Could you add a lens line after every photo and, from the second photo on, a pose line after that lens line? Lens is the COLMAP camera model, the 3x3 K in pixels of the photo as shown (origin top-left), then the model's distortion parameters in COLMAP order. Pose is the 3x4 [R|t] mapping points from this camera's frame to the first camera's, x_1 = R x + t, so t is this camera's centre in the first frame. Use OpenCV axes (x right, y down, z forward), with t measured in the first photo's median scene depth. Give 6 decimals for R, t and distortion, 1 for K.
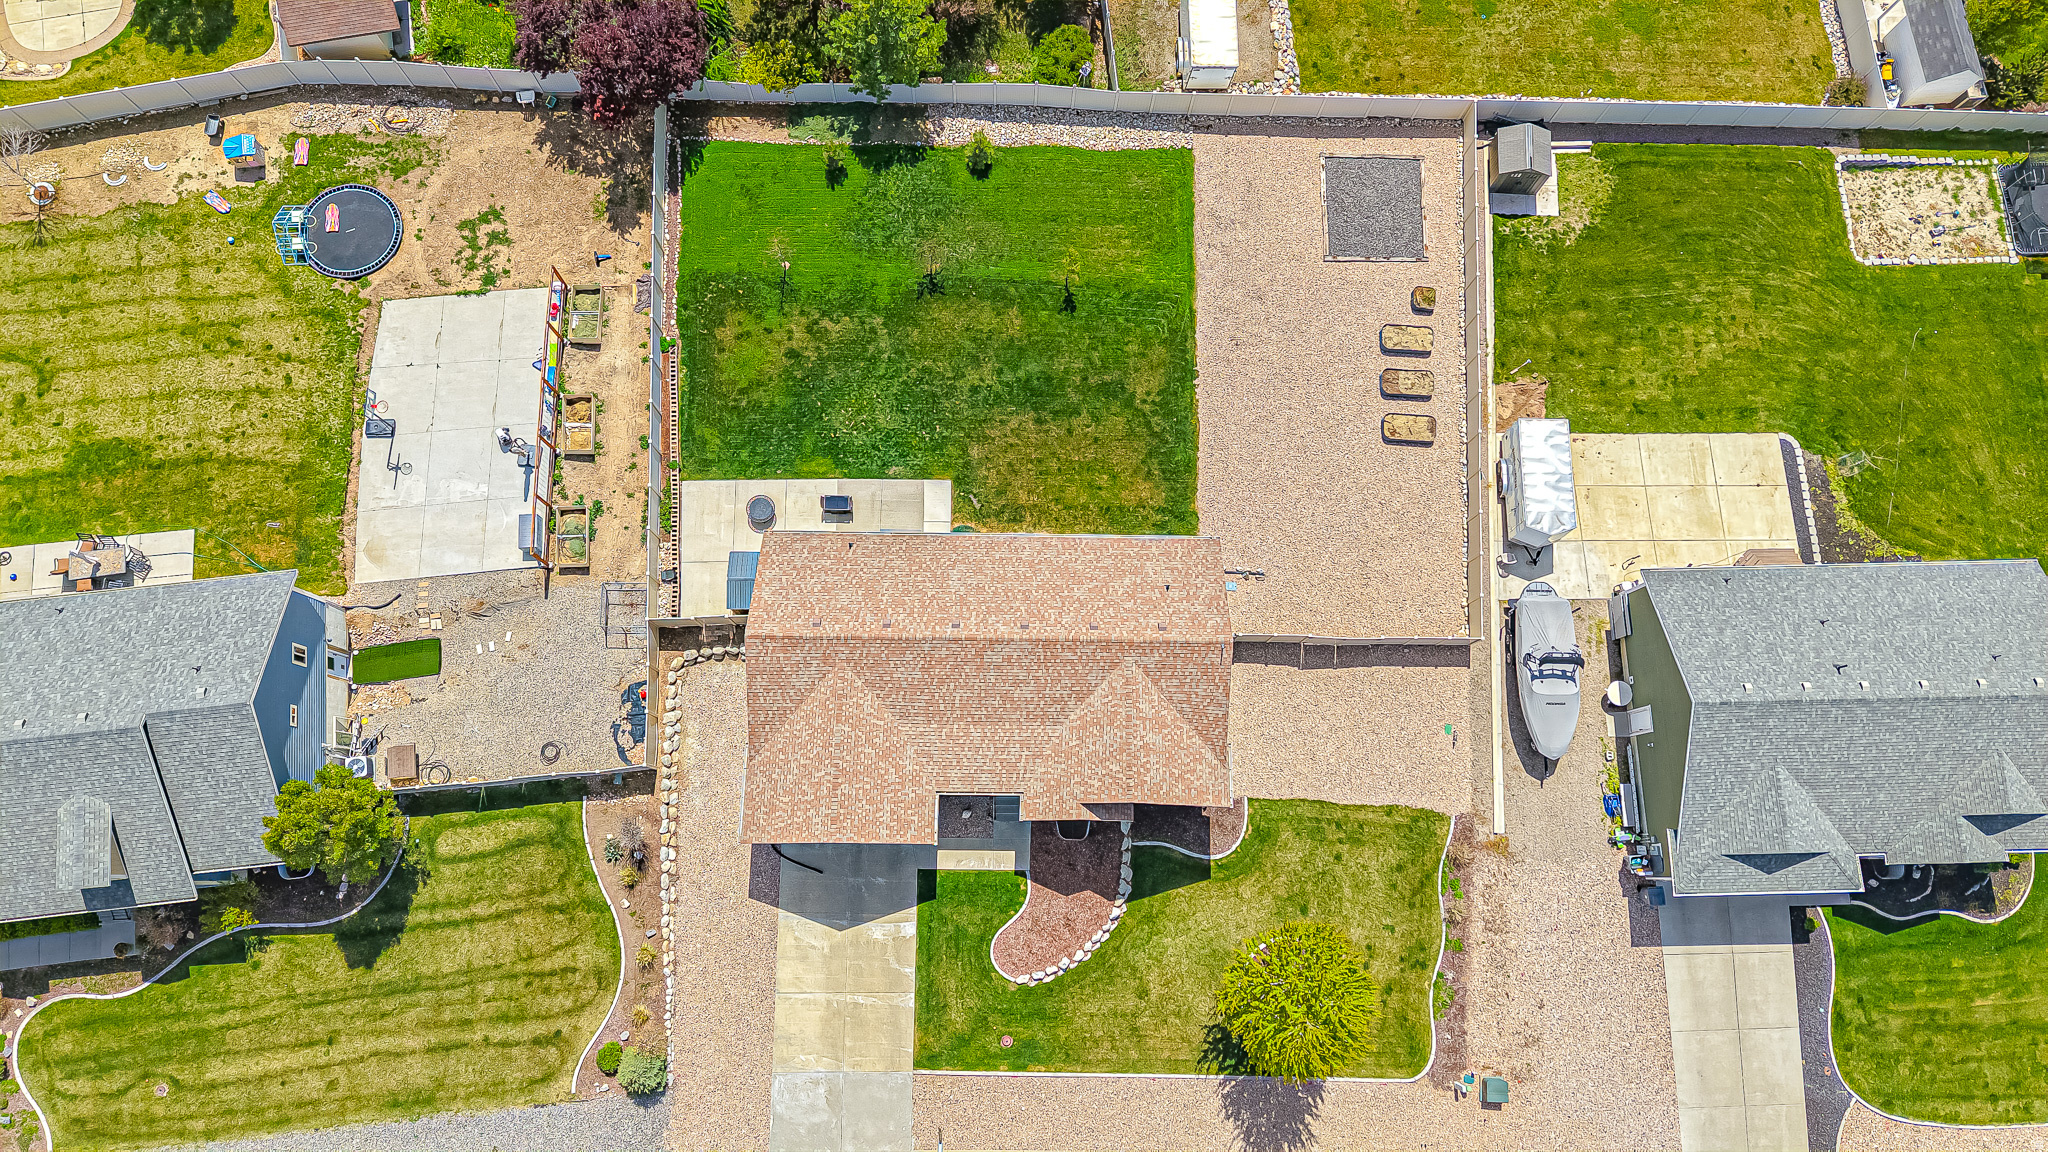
lens RADIAL K [[1372.2, 0, 1024.0], [0, 1372.2, 576.0], [0, 0, 1]] dist [0.044581, -0.047803]
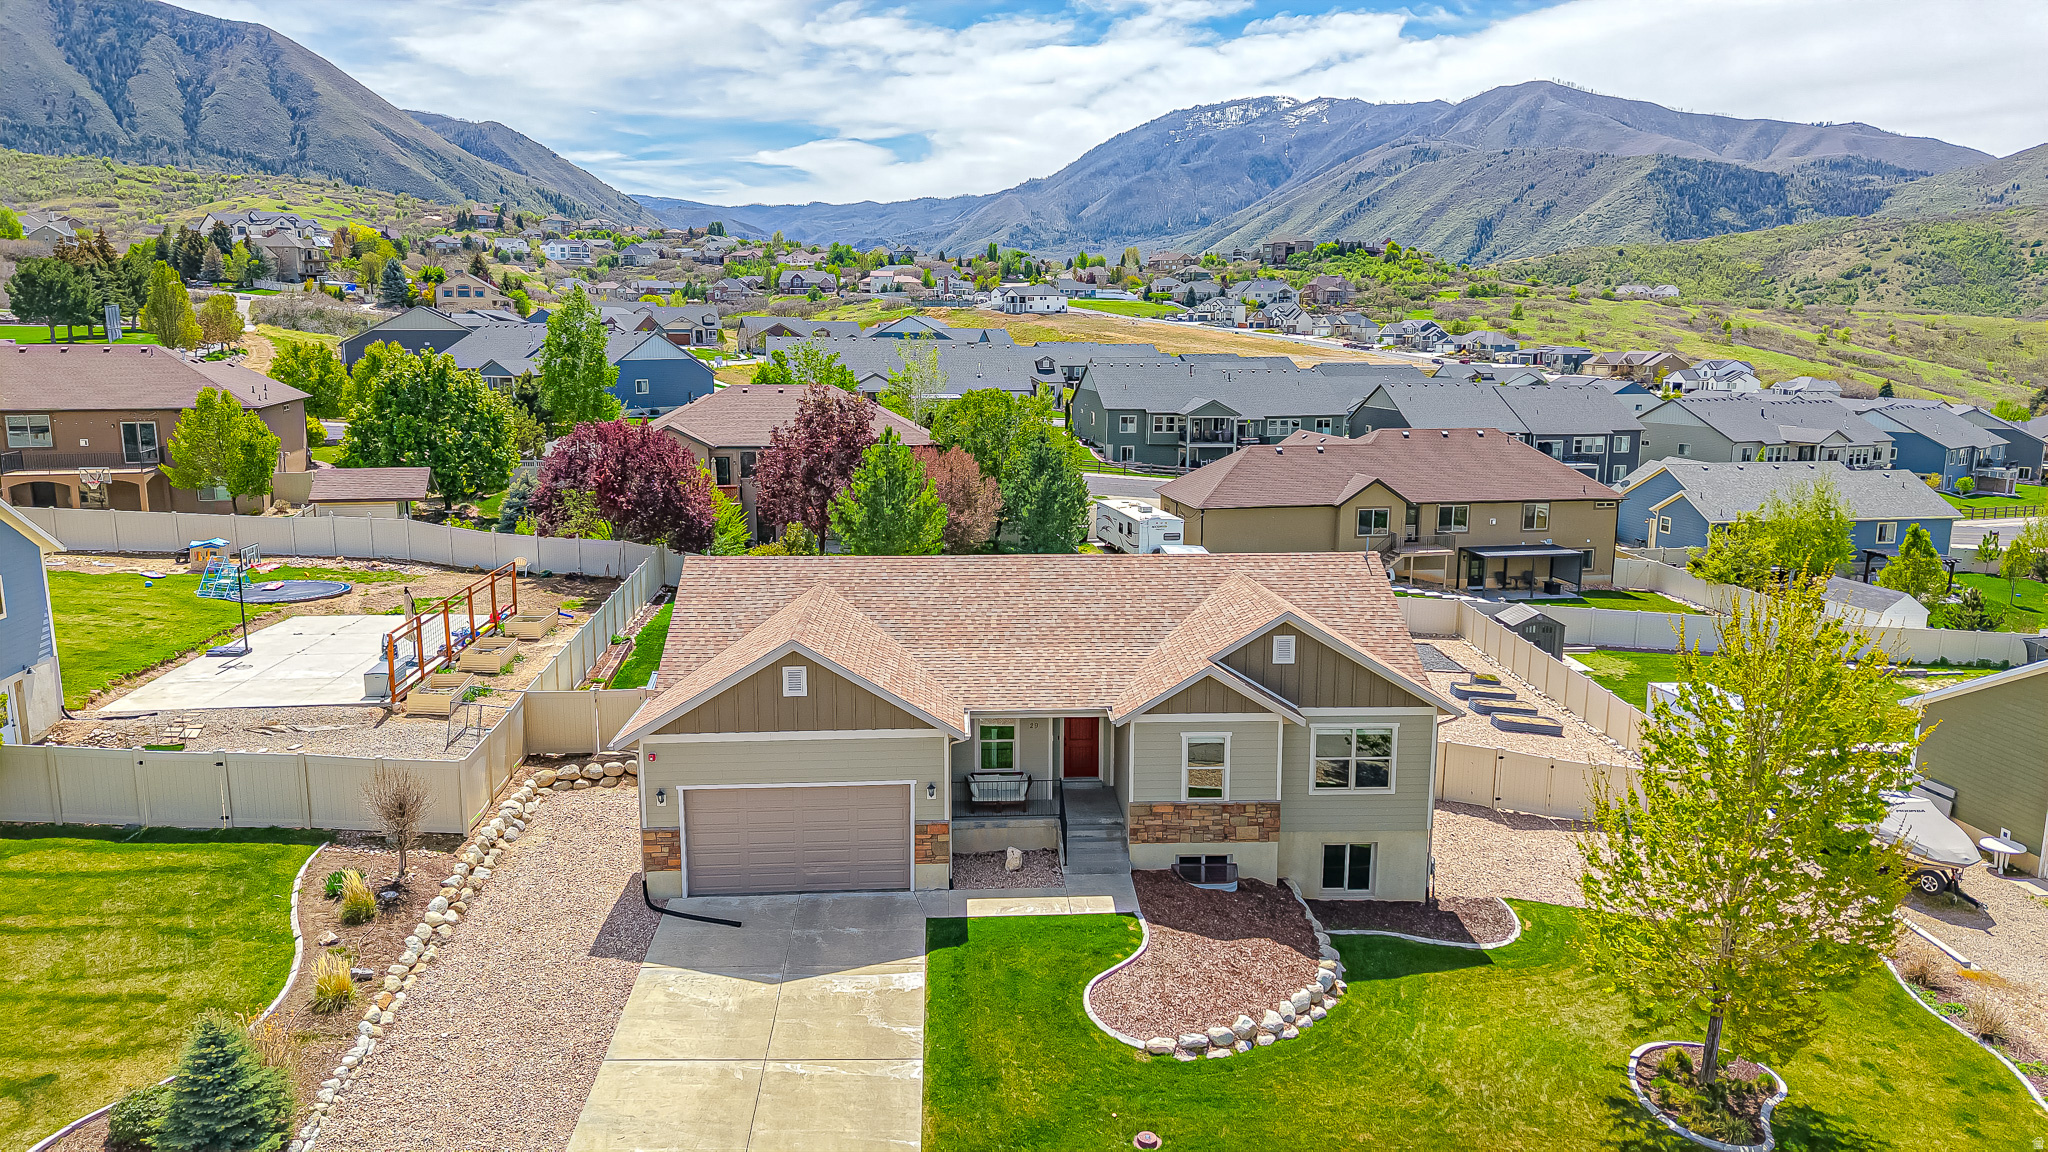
lens RADIAL K [[1369.8, 0, 1022.2], [0, 1369.8, 577.3], [0, 0, 1]] dist [0.033445, -0.033044]
pose [[0.997664, -0.019176, 0.065564, -0.069940], [0.067872, 0.386901, -0.919620, 0.616156], [-0.007732, 0.921922, 0.387299, 0.652701]]
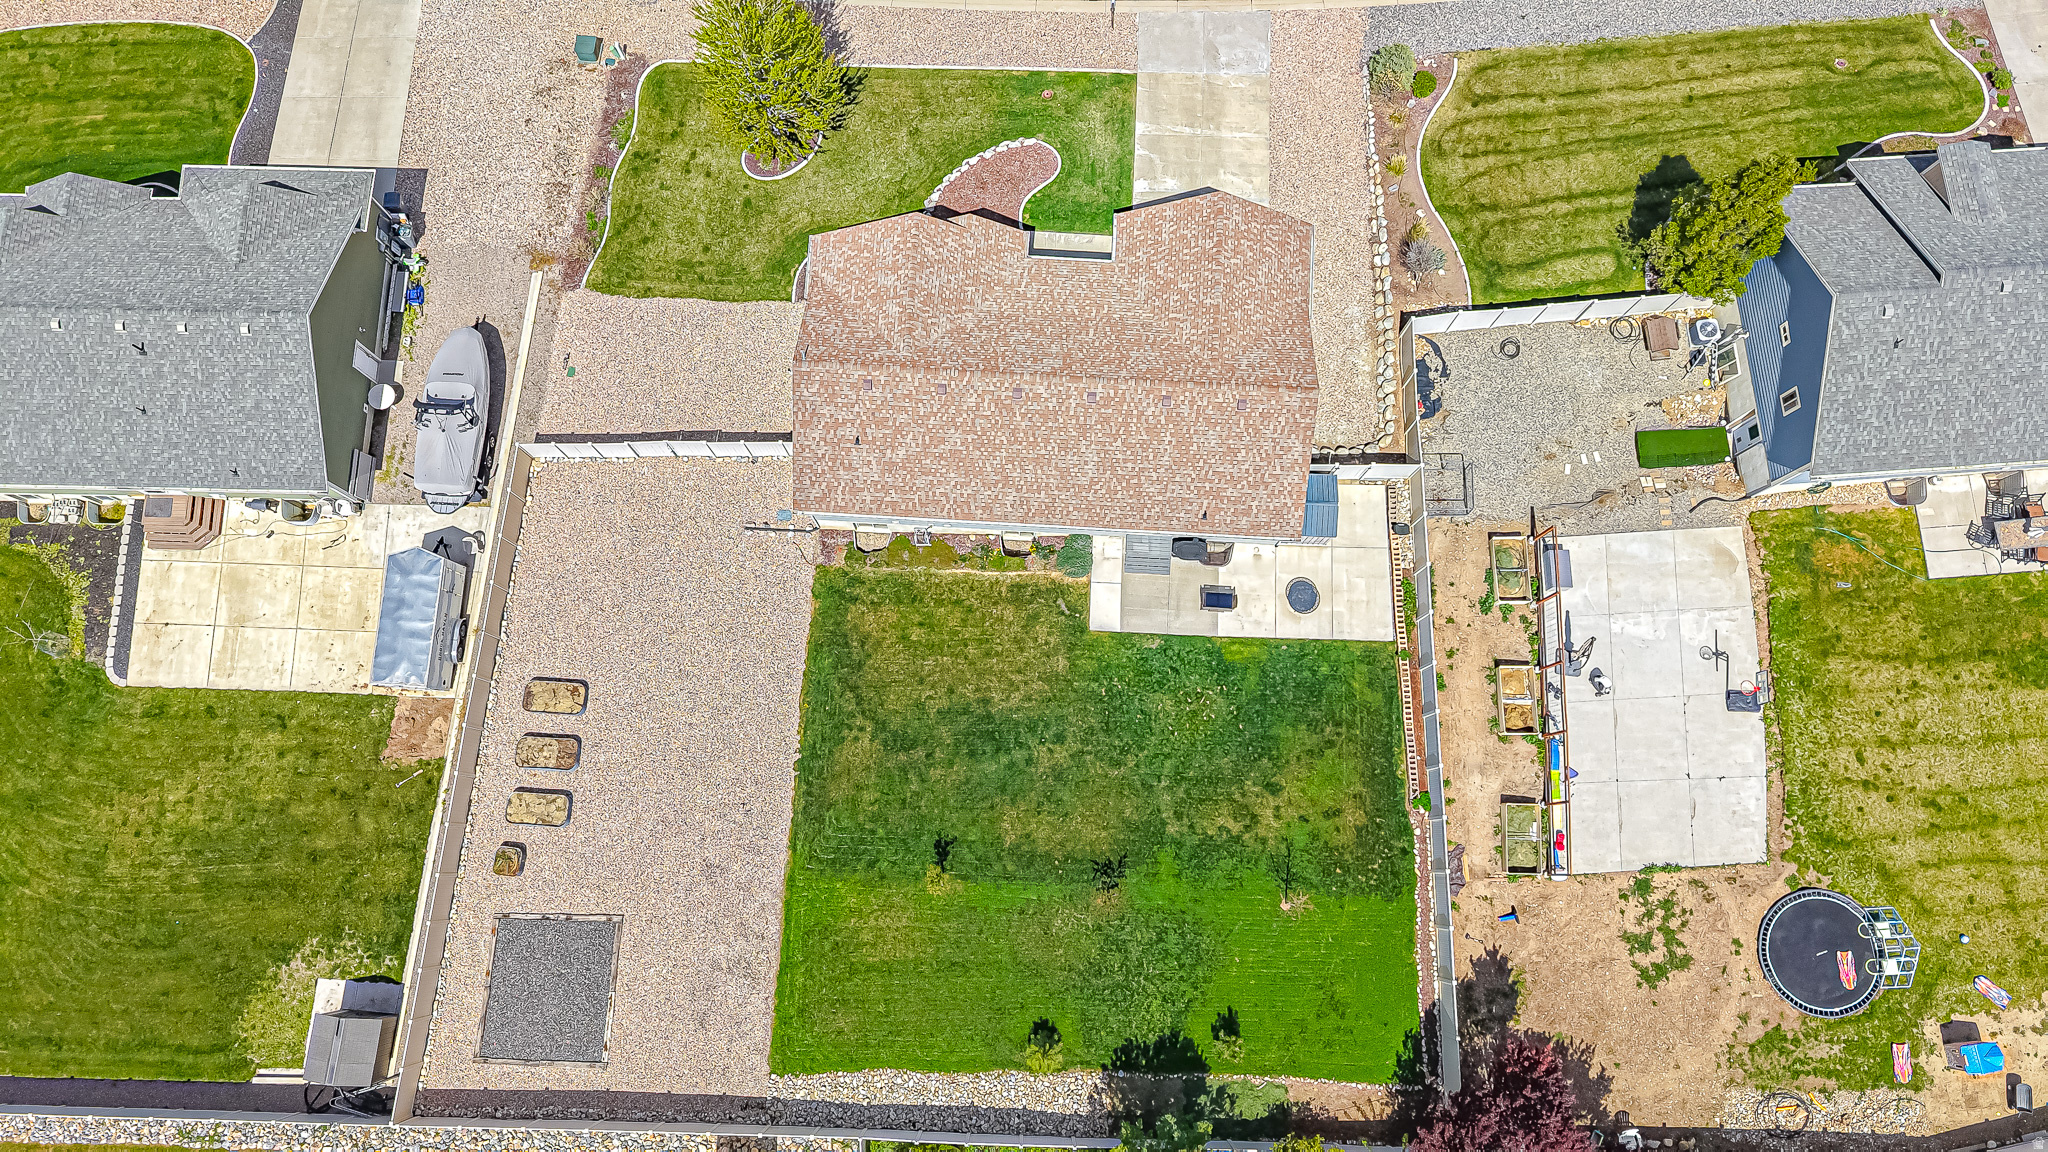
lens RADIAL K [[1372.2, 0, 1024.0], [0, 1372.2, 576.0], [0, 0, 1]] dist [0.044581, -0.047803]
pose [[-0.998882, -0.045856, -0.011516, 0.000494], [0.037107, -0.911284, 0.410104, -0.405533], [-0.029300, 0.409218, 0.911966, 0.184926]]
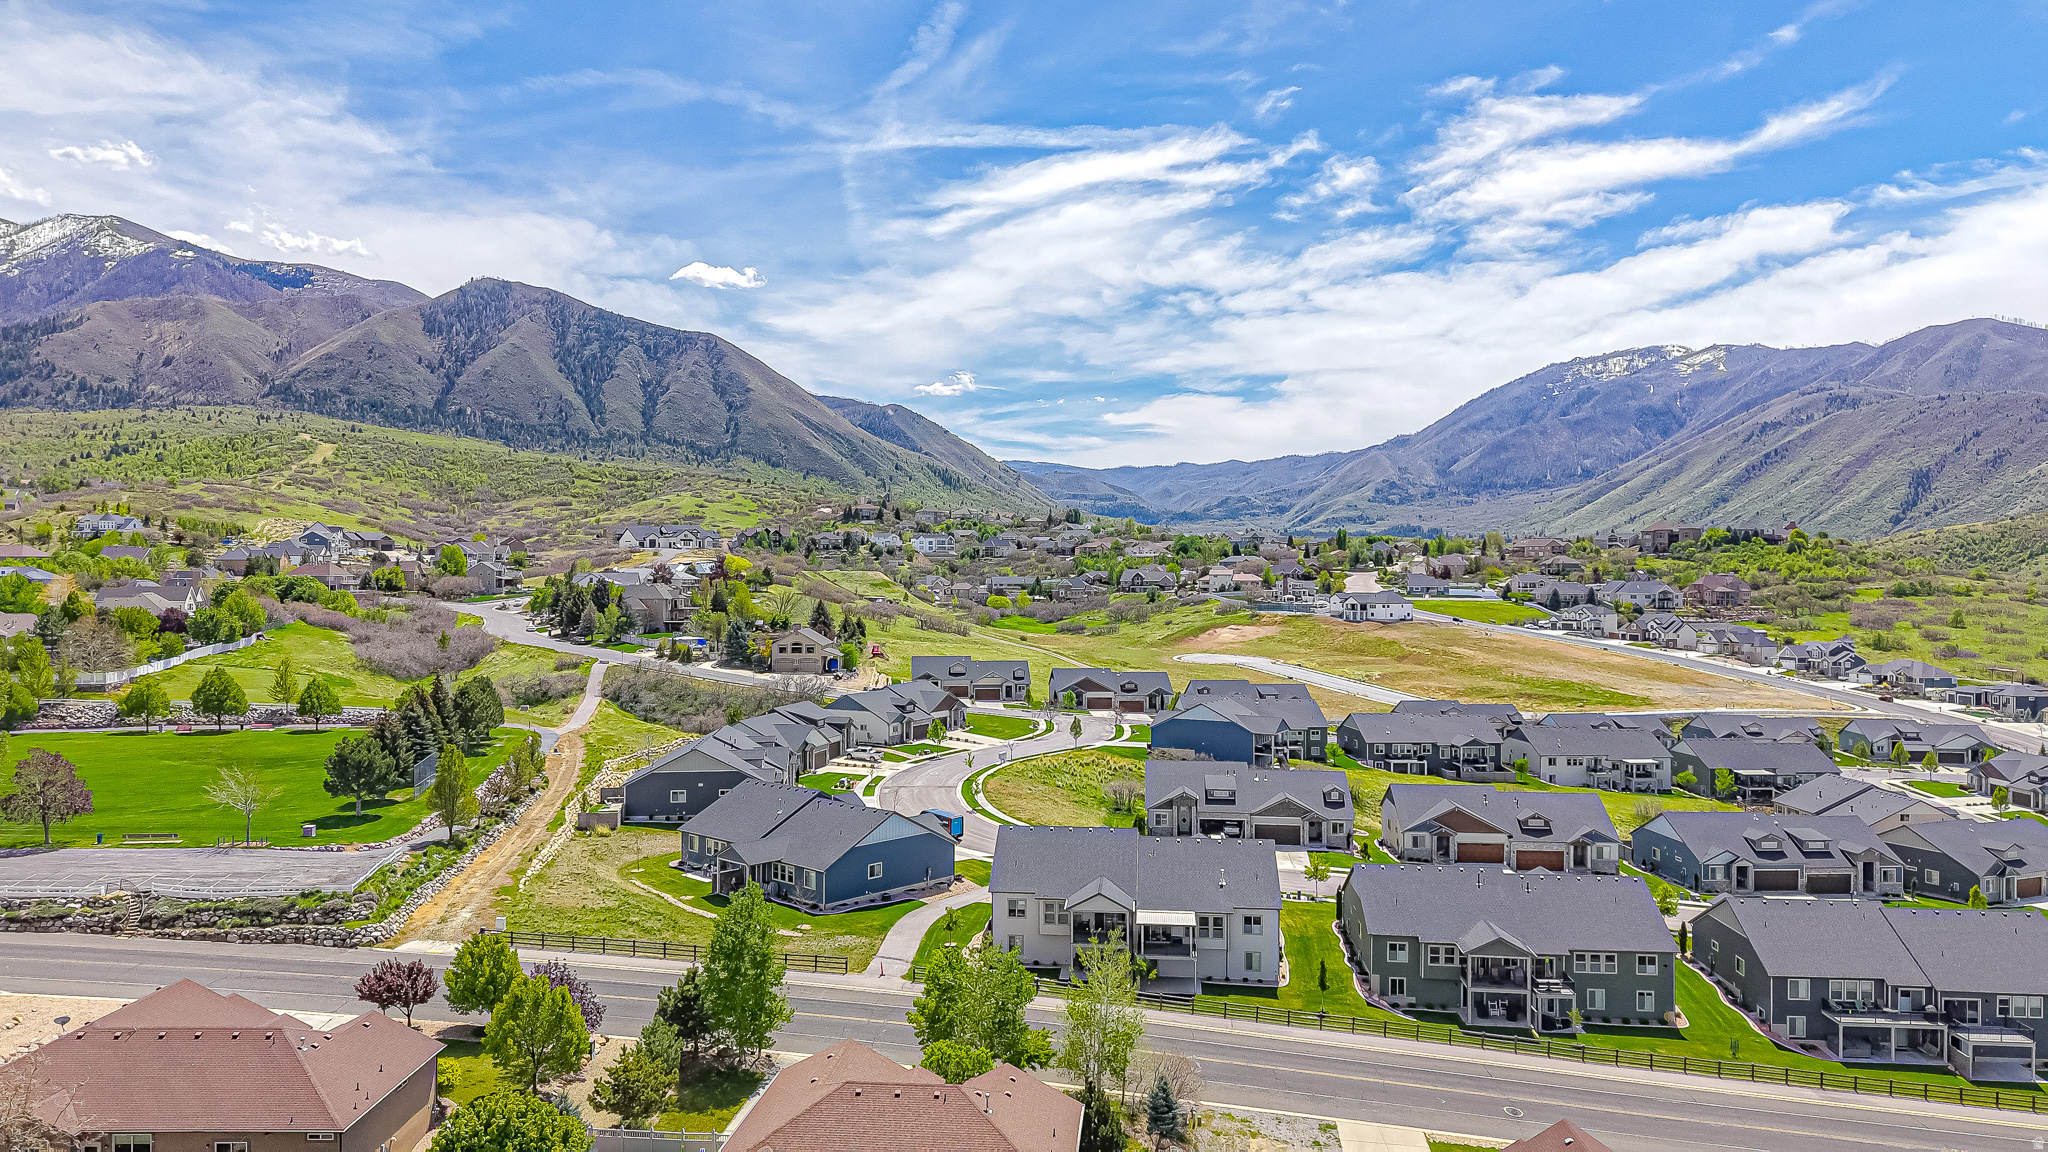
lens RADIAL K [[1369.8, 0, 1022.2], [0, 1369.8, 577.3], [0, 0, 1]] dist [0.033445, -0.033044]
pose [[0.981119, -0.007025, -0.193277, 0.120616], [-0.187260, 0.215406, -0.958402, 0.301751], [0.048366, 0.976499, 0.210023, 0.328629]]
